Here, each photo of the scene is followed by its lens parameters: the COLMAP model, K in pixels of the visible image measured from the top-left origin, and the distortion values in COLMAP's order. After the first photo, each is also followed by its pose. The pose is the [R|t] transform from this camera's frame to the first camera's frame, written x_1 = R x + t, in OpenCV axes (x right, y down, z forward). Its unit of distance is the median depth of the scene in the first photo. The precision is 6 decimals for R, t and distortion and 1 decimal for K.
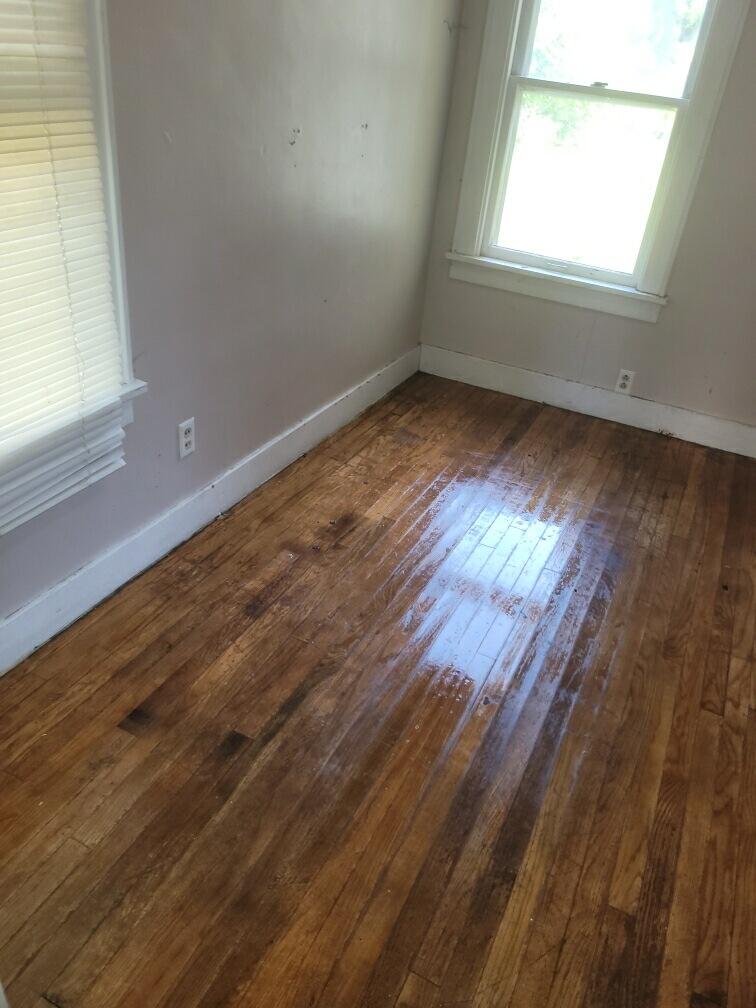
lens RADIAL K [[762.9, 0, 380.1], [0, 762.9, 501.5], [0, 0, 1]] dist [0.054581, -0.038619]
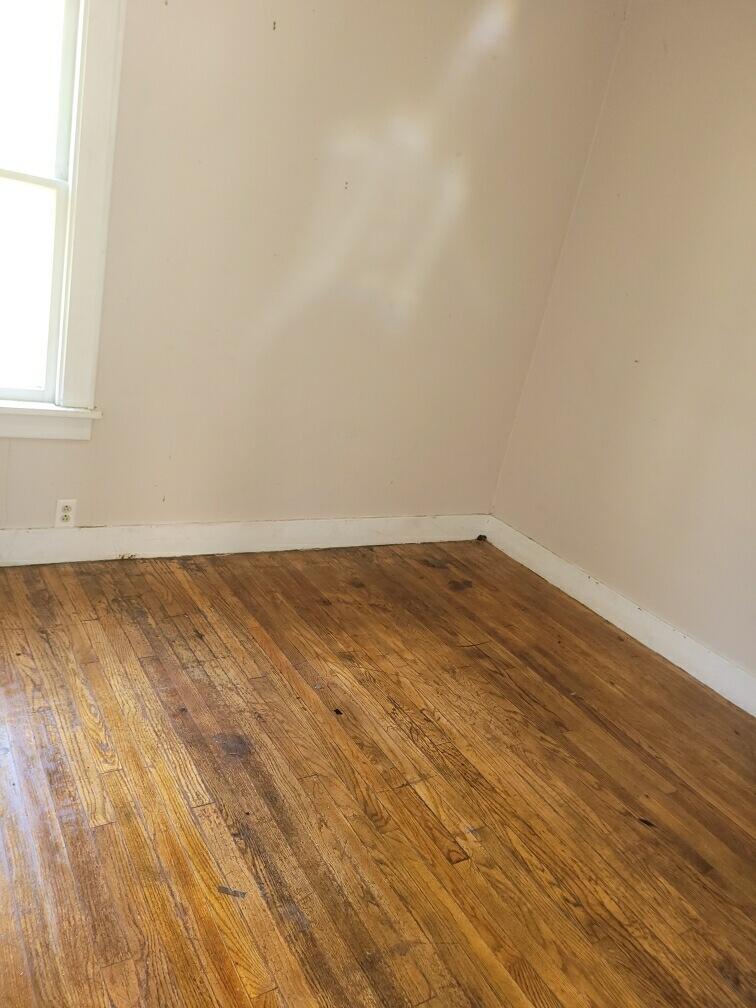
lens RADIAL K [[762.9, 0, 376.5], [0, 762.9, 505.9], [0, 0, 1]] dist [0.054581, -0.038619]
pose [[0.531489, -0.271126, 0.802503, -0.163226], [0.298256, 0.946620, 0.122284, -0.176956], [-0.792819, 0.174359, 0.583983, 0.291636]]
